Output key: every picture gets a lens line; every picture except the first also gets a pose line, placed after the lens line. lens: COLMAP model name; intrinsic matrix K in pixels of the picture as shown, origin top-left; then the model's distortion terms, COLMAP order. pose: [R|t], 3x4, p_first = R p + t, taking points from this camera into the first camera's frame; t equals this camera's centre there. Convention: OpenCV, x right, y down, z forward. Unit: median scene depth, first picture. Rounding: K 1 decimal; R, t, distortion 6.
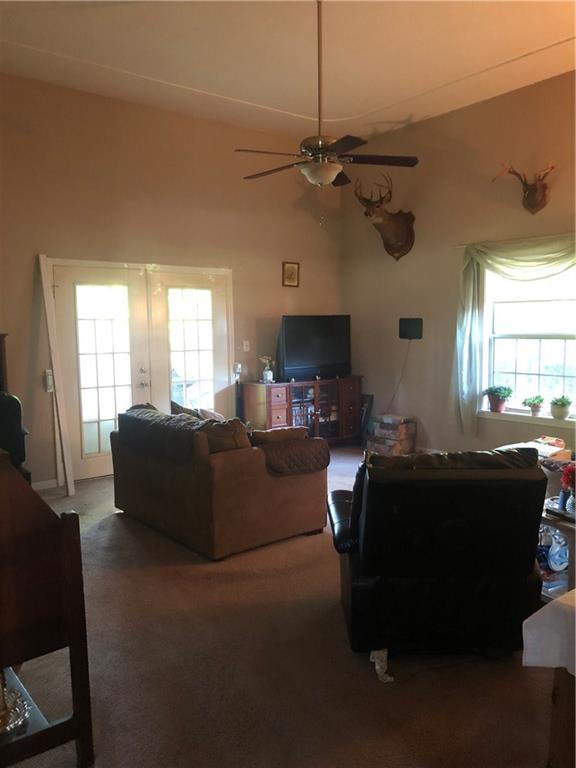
lens RADIAL K [[628.7, 0, 288.2], [0, 628.7, 382.6], [0, 0, 1]] dist [0.031201, -0.036271]
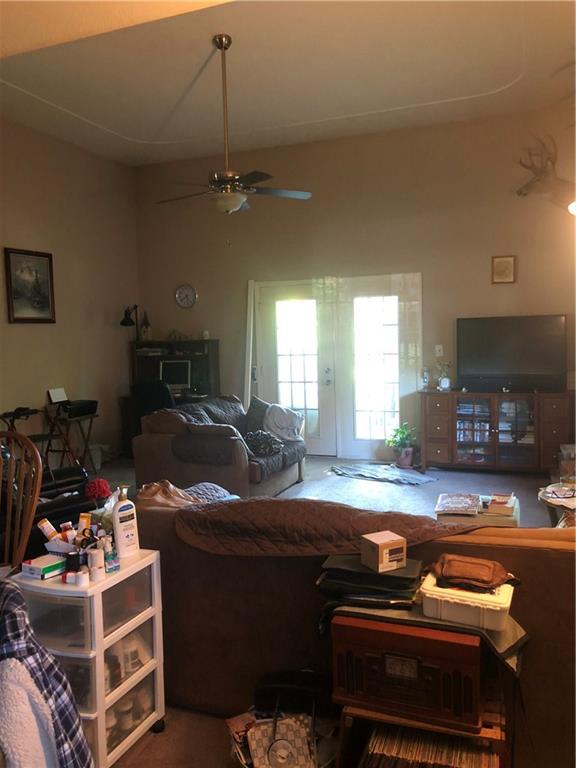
lens RADIAL K [[628.7, 0, 288.8], [0, 628.7, 382.5], [0, 0, 1]] dist [0.031201, -0.036271]
pose [[0.468626, 0.065756, -0.880946, 0.847334], [-0.061667, 0.997228, 0.041631, -0.045122], [0.881242, 0.034816, 0.471382, 0.438290]]
